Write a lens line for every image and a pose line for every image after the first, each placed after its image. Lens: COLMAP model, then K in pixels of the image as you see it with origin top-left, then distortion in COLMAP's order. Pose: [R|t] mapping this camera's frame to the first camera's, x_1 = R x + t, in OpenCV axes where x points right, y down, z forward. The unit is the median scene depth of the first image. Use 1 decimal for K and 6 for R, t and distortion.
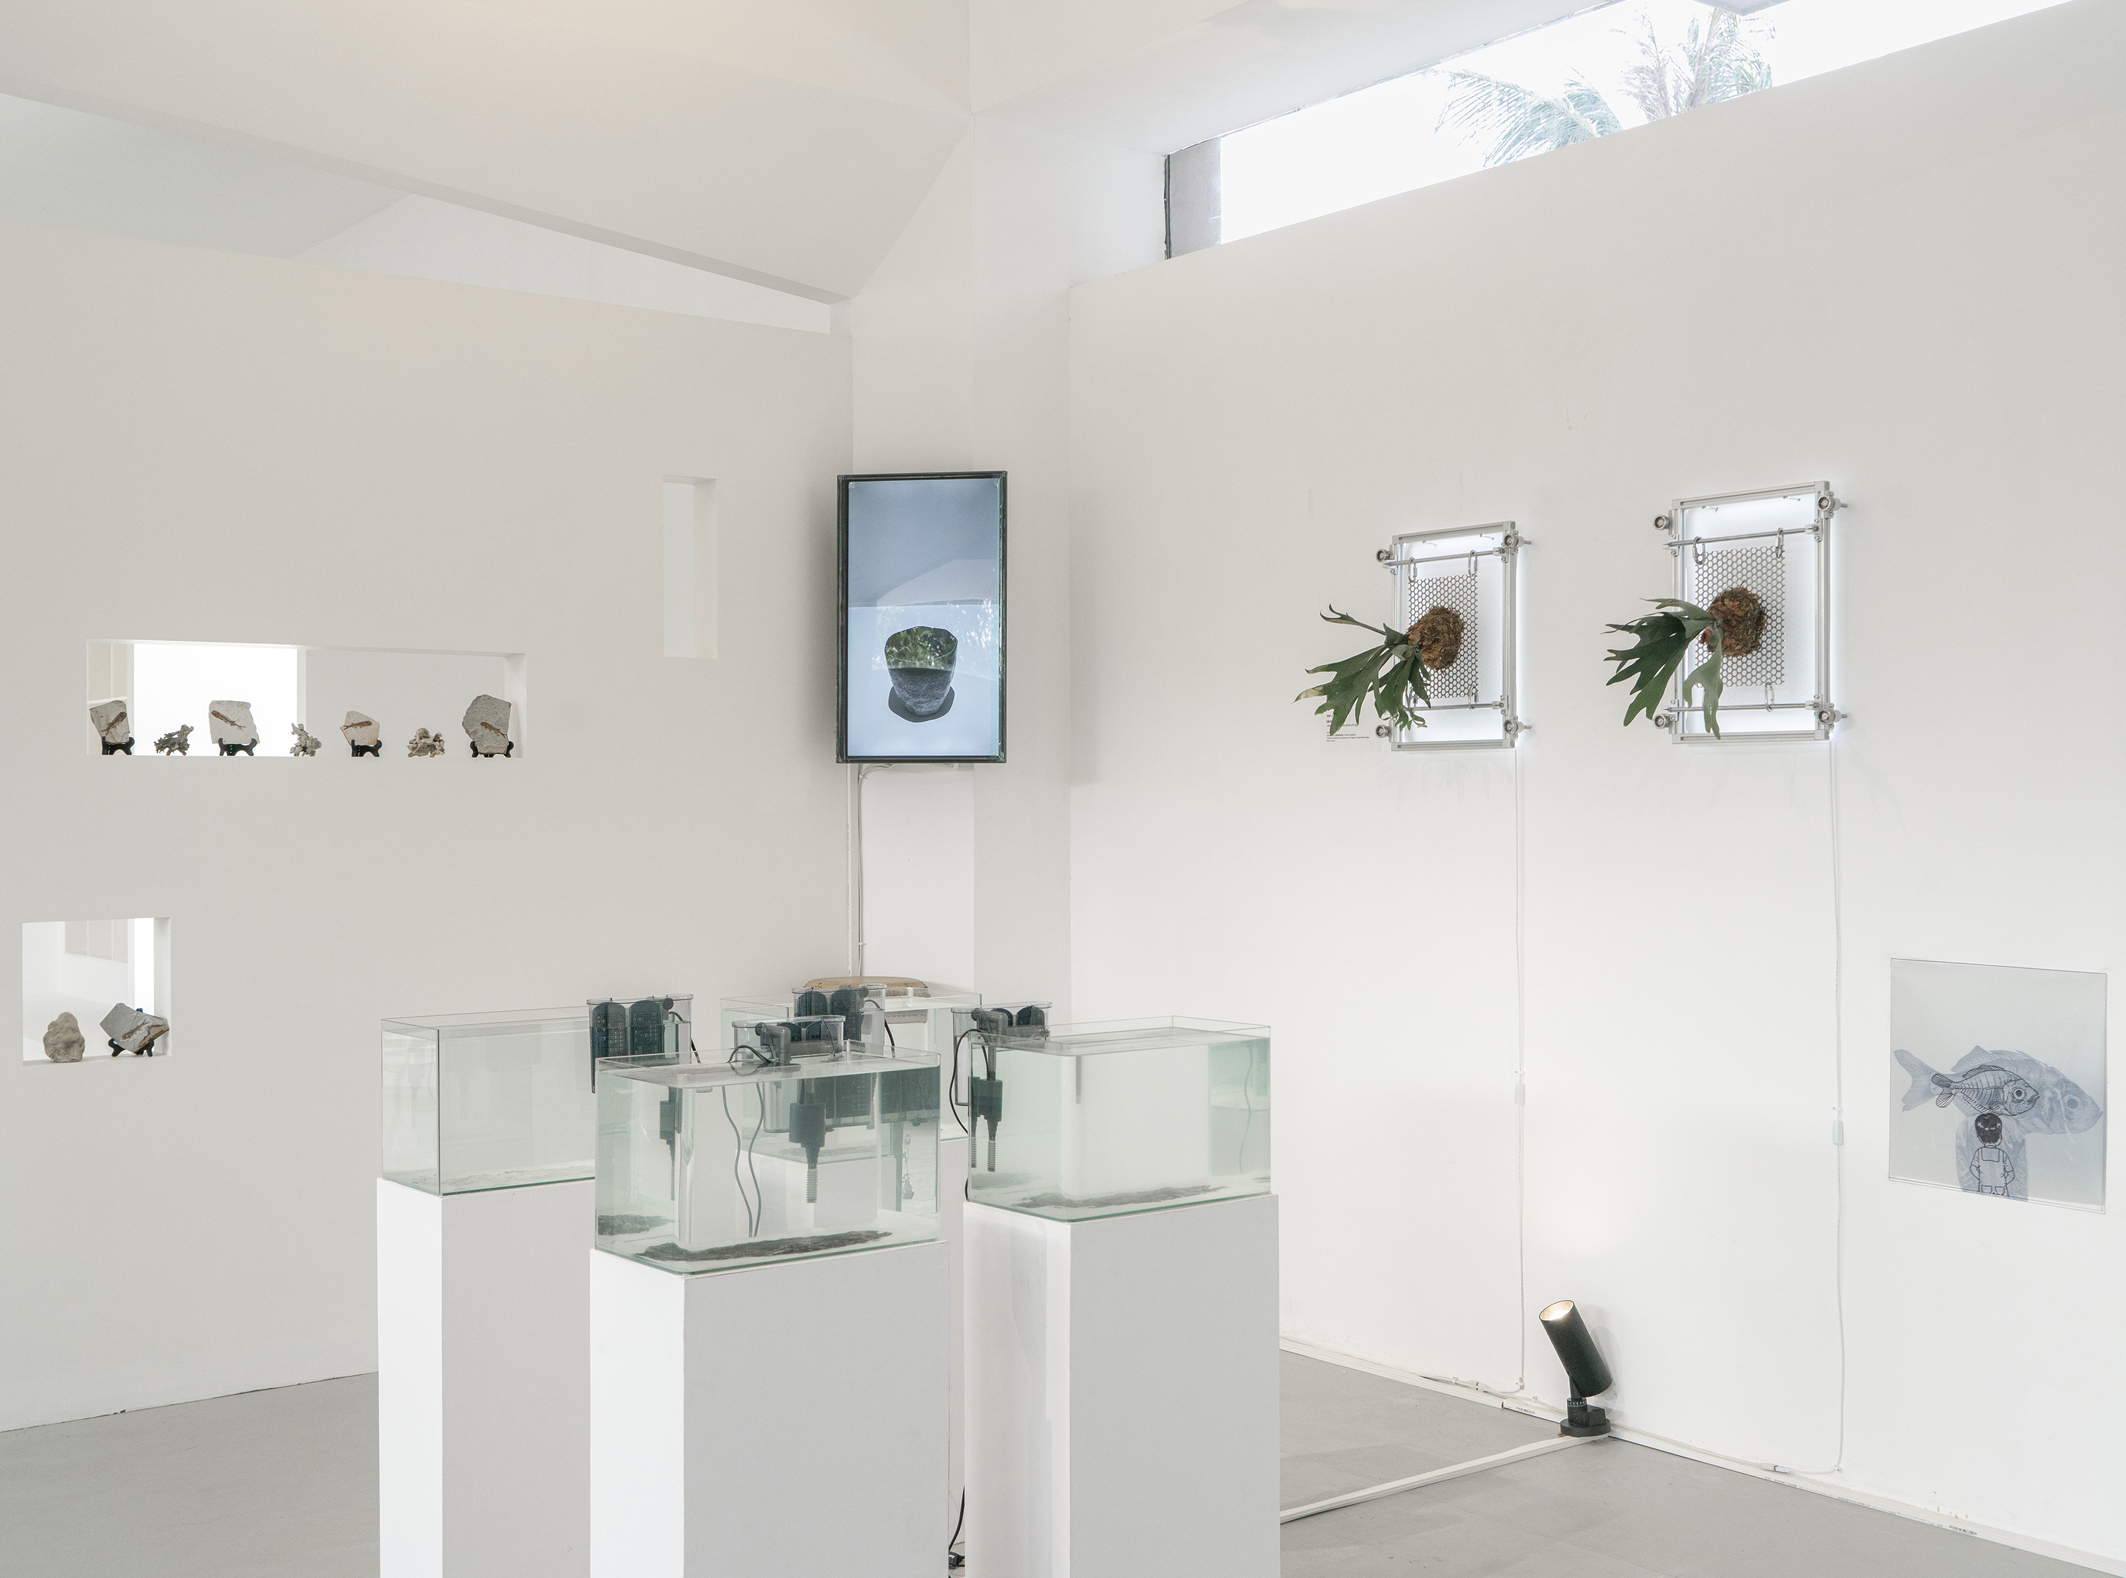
lens RADIAL K [[2271.3, 0, 942.0], [0, 2271.3, 819.4], [0, 0, 1]] dist [0.042294, 0.000000]
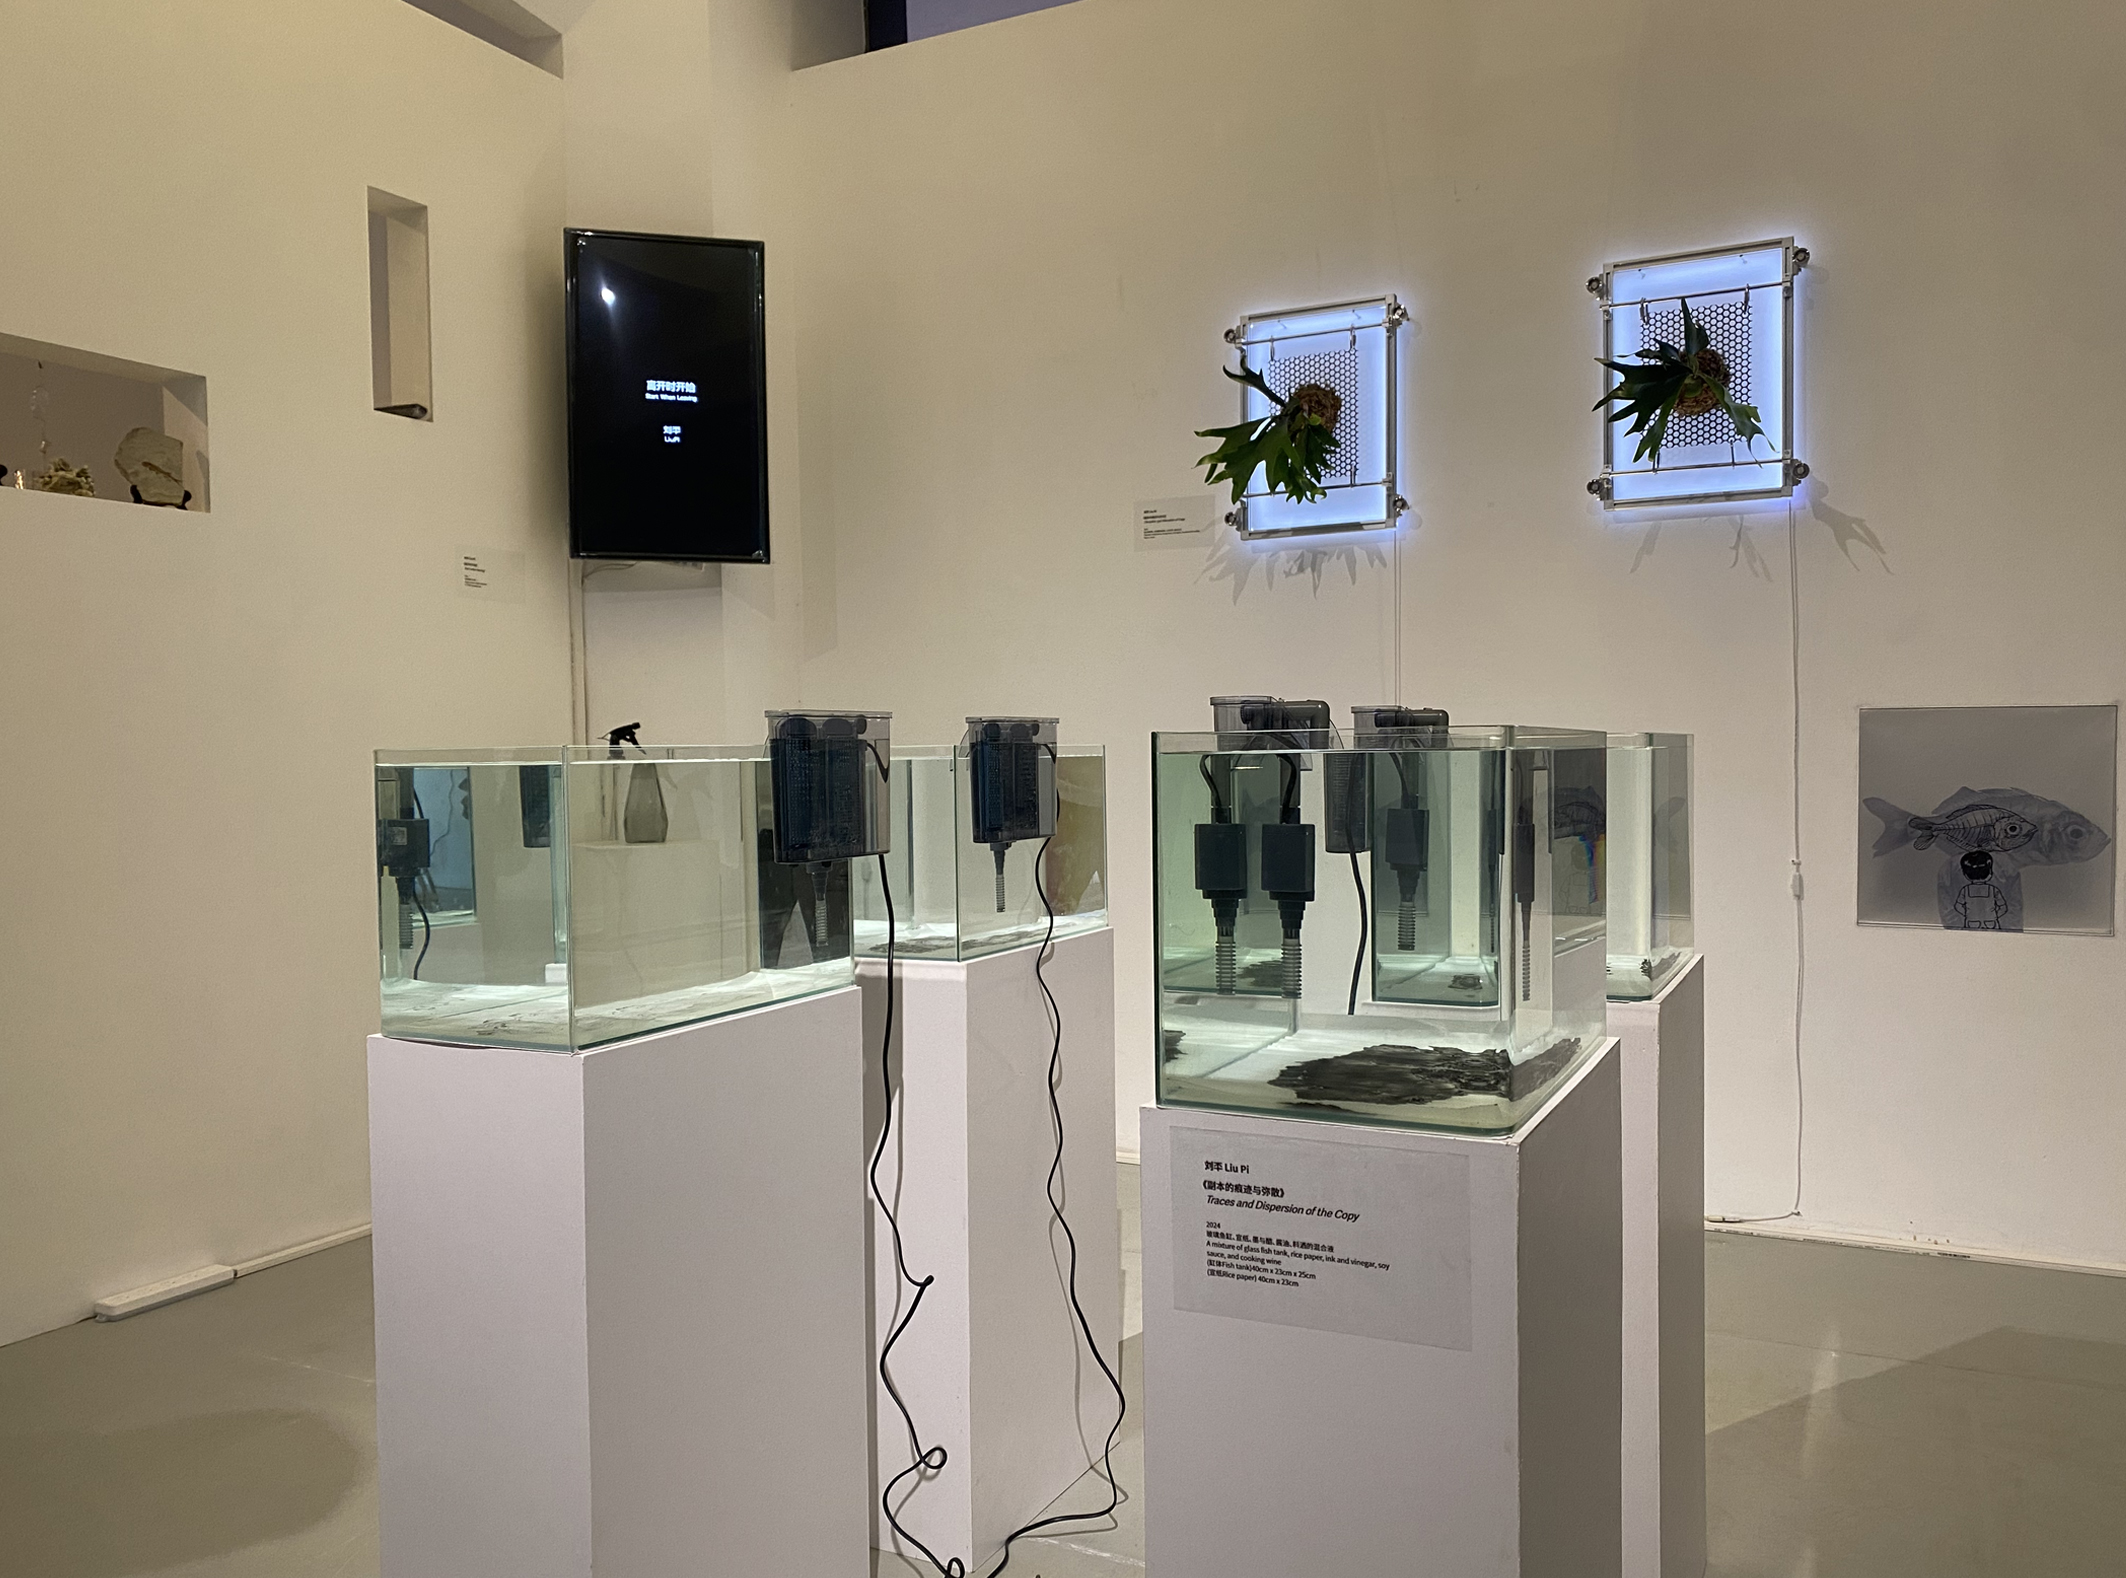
lens RADIAL K [[1677.7, 0, 1063.2], [0, 1677.7, 792.0], [0, 0, 1]] dist [0.062913, -0.045187]
pose [[0.894852, -0.018945, 0.445960, -0.233219], [0.012472, 0.999770, 0.017447, 0.077476], [-0.446188, -0.010050, 0.894883, 0.465456]]
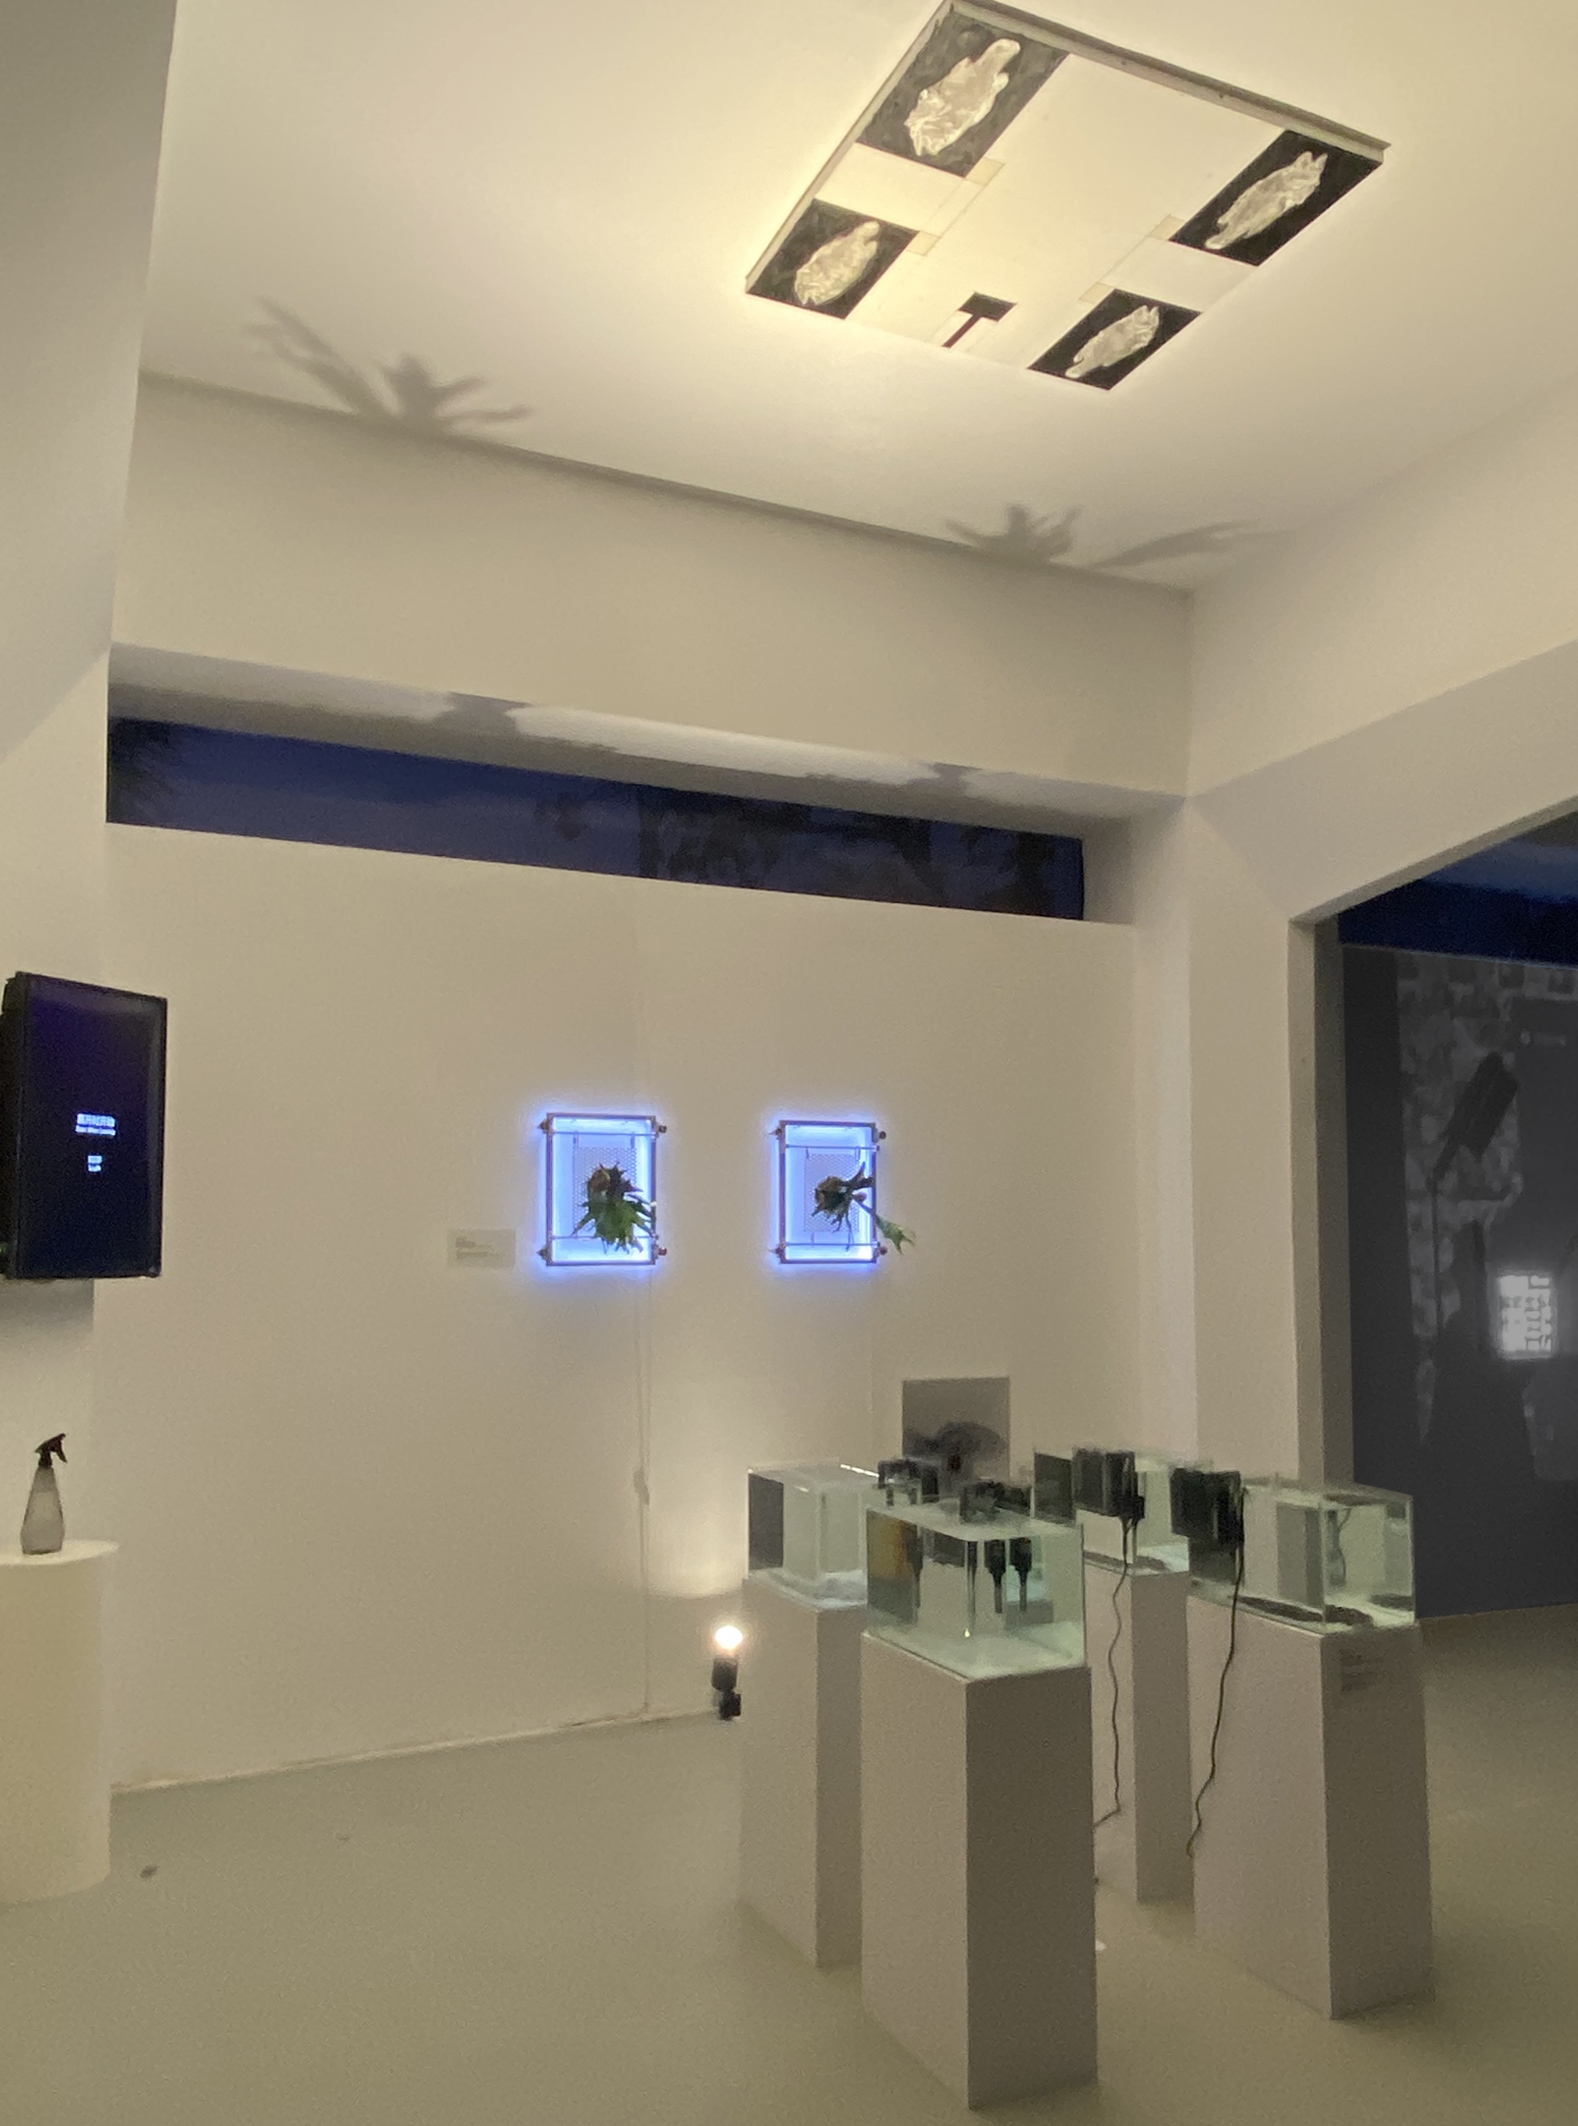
lens RADIAL K [[1612.1, 0, 841.1], [0, 1612.1, 1129.8], [0, 0, 1]] dist [0.045291, -0.035171]
pose [[0.210520, 0.072023, 0.974933, -0.868305], [0.015165, 0.996922, -0.076922, -0.042023], [-0.977472, 0.030978, 0.208780, 0.742378]]
